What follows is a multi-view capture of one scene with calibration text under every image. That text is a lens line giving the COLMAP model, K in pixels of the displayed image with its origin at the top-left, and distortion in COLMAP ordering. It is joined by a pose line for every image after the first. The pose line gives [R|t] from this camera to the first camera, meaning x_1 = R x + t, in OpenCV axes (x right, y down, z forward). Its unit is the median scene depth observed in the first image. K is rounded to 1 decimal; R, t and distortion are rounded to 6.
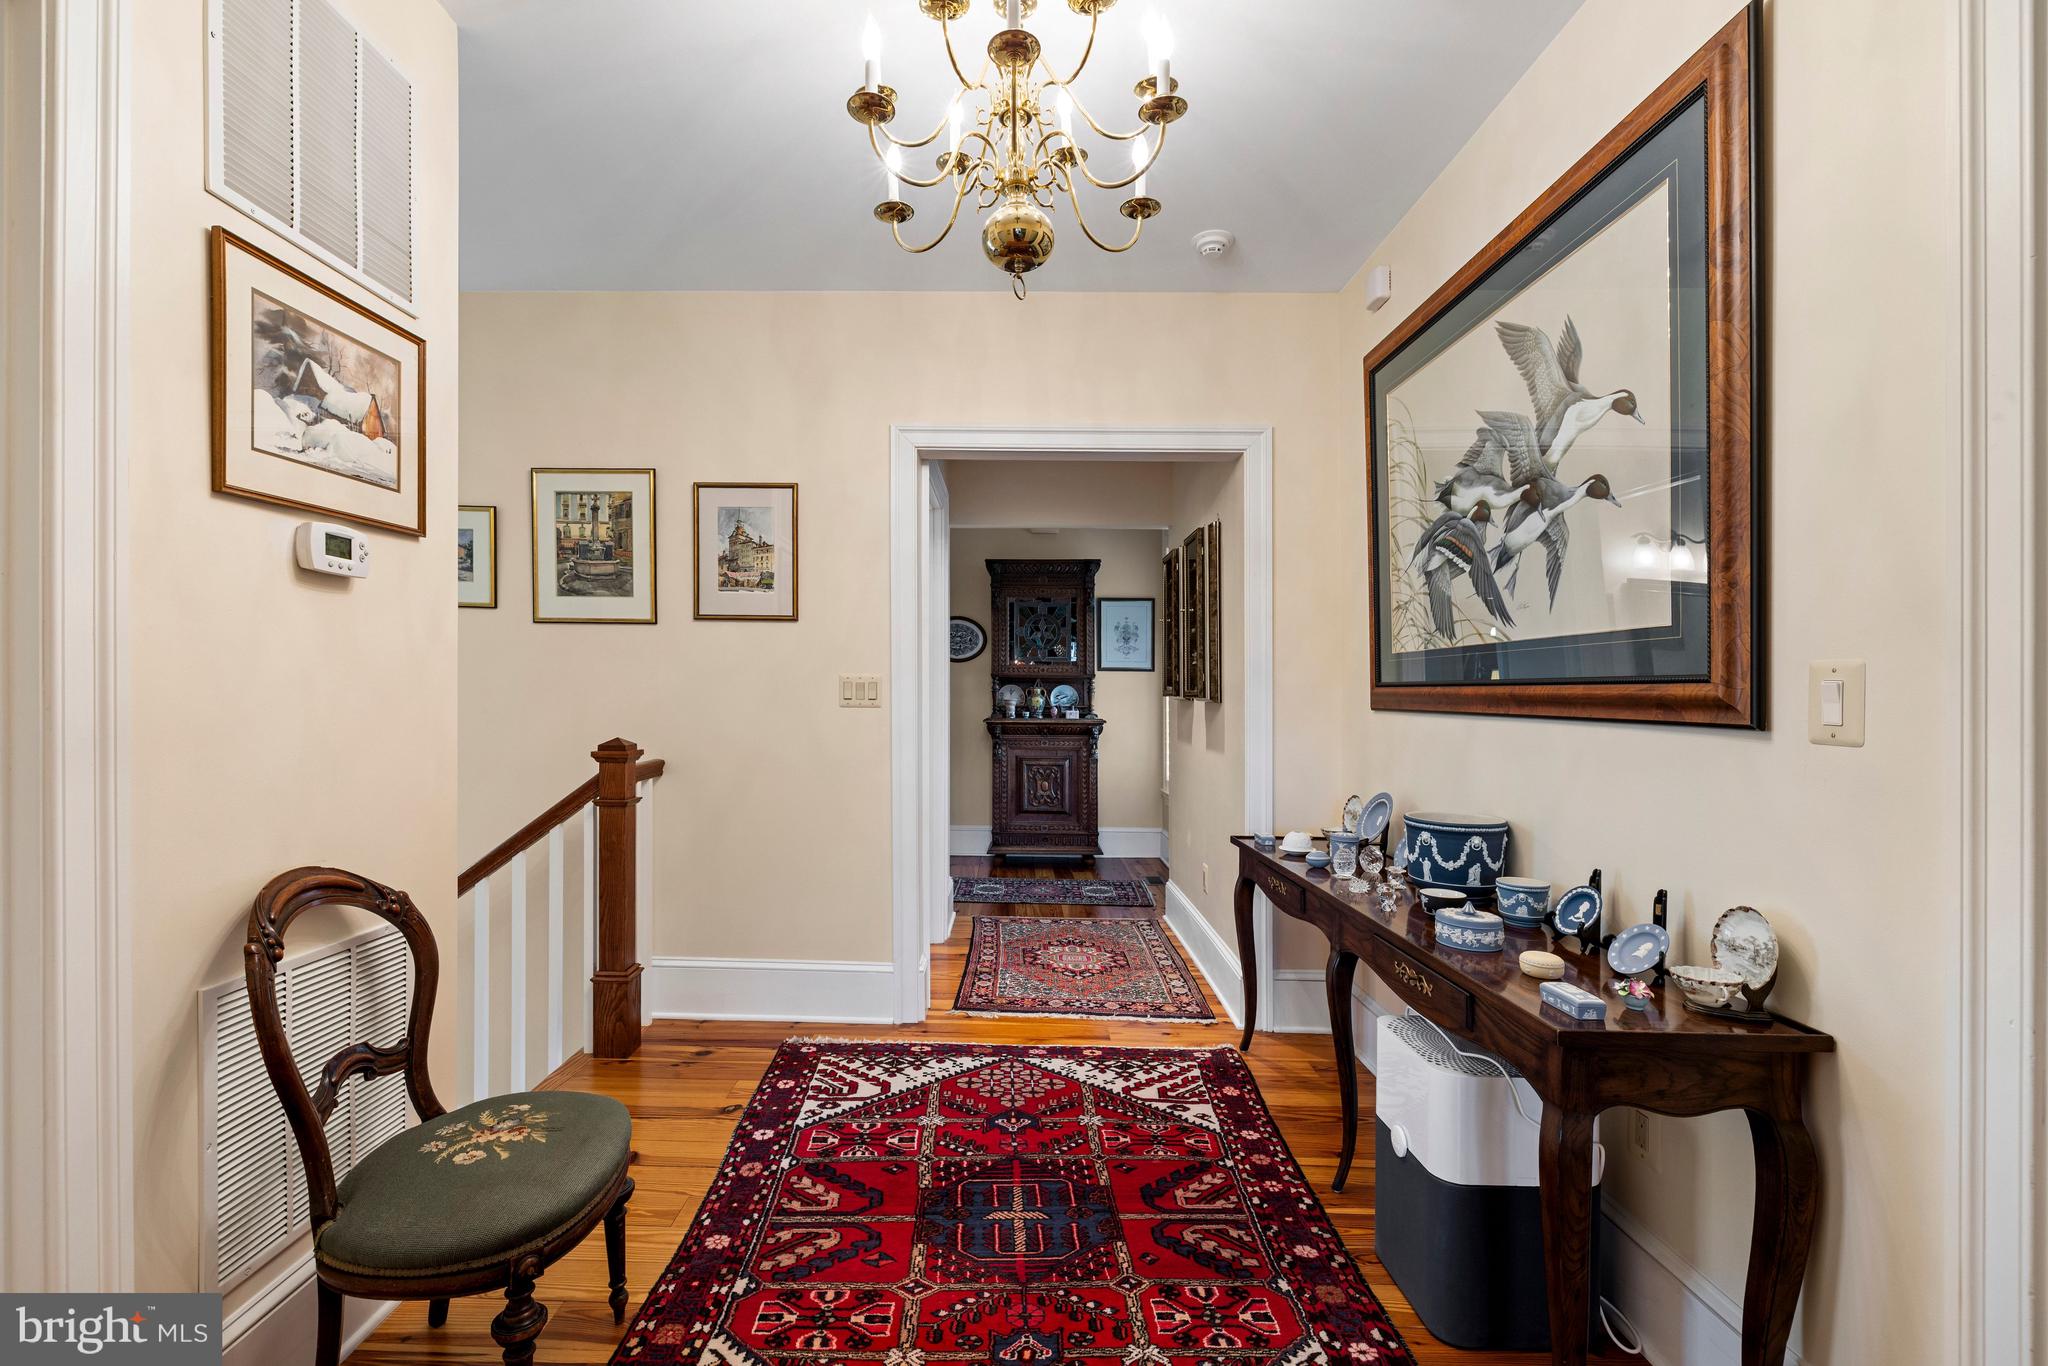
lens RADIAL K [[849.8, 0, 1024.0], [0, 849.8, 683.0], [0, 0, 1]] dist [0.001376, 0.000289]
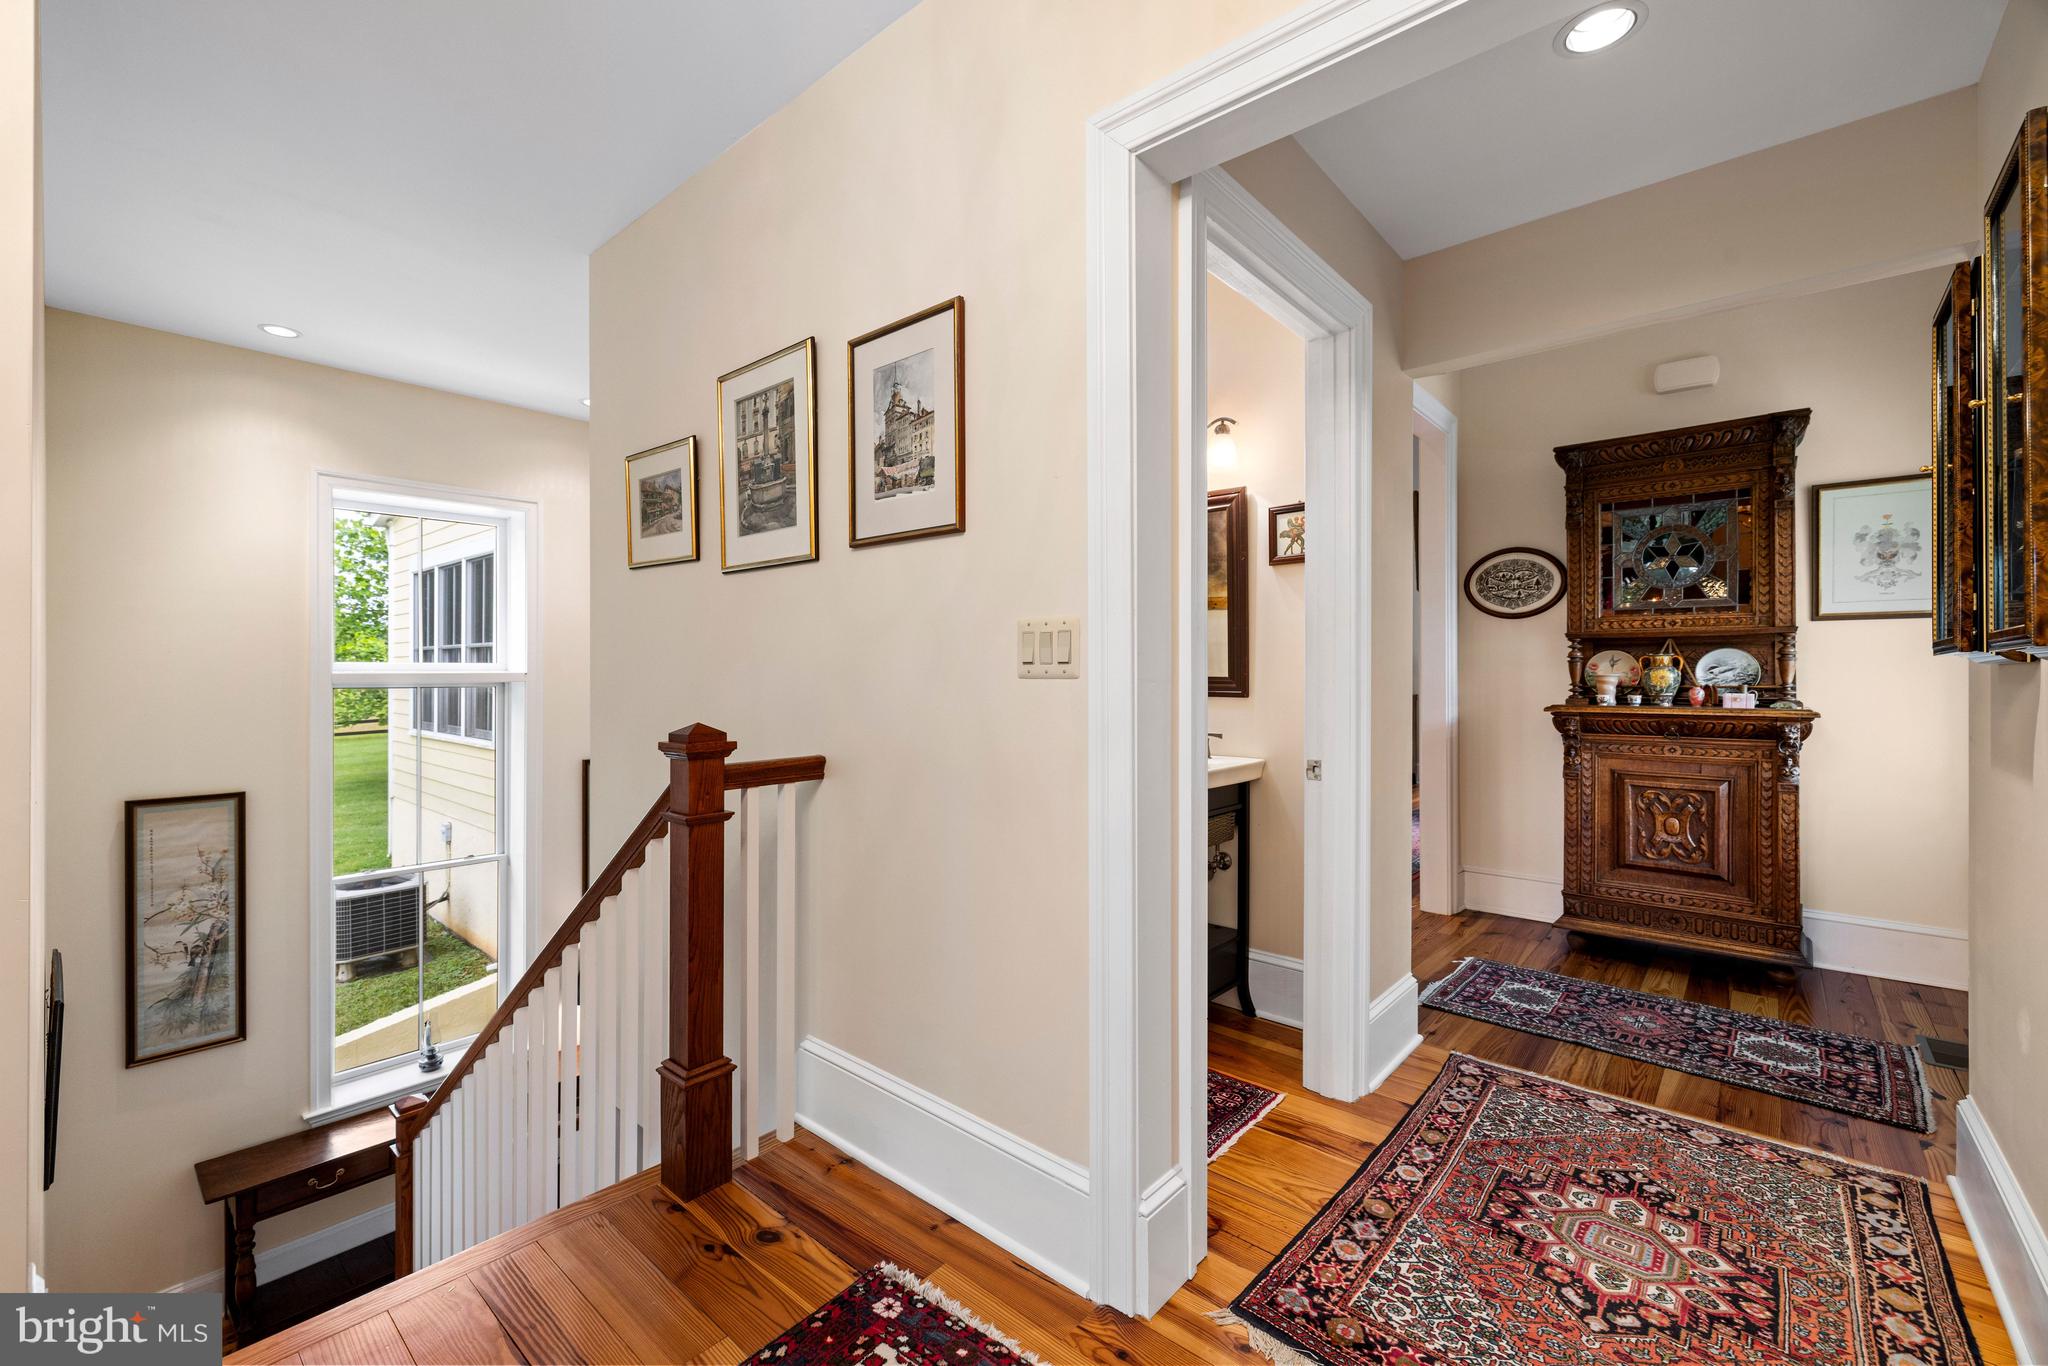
lens RADIAL K [[849.8, 0, 1024.0], [0, 849.8, 683.0], [0, 0, 1]] dist [0.001376, 0.000289]
pose [[0.751042, -0.004413, -0.660239, 0.129145], [0.015586, 0.999818, 0.011047, 0.021771], [0.660070, -0.018587, 0.750974, 0.498407]]
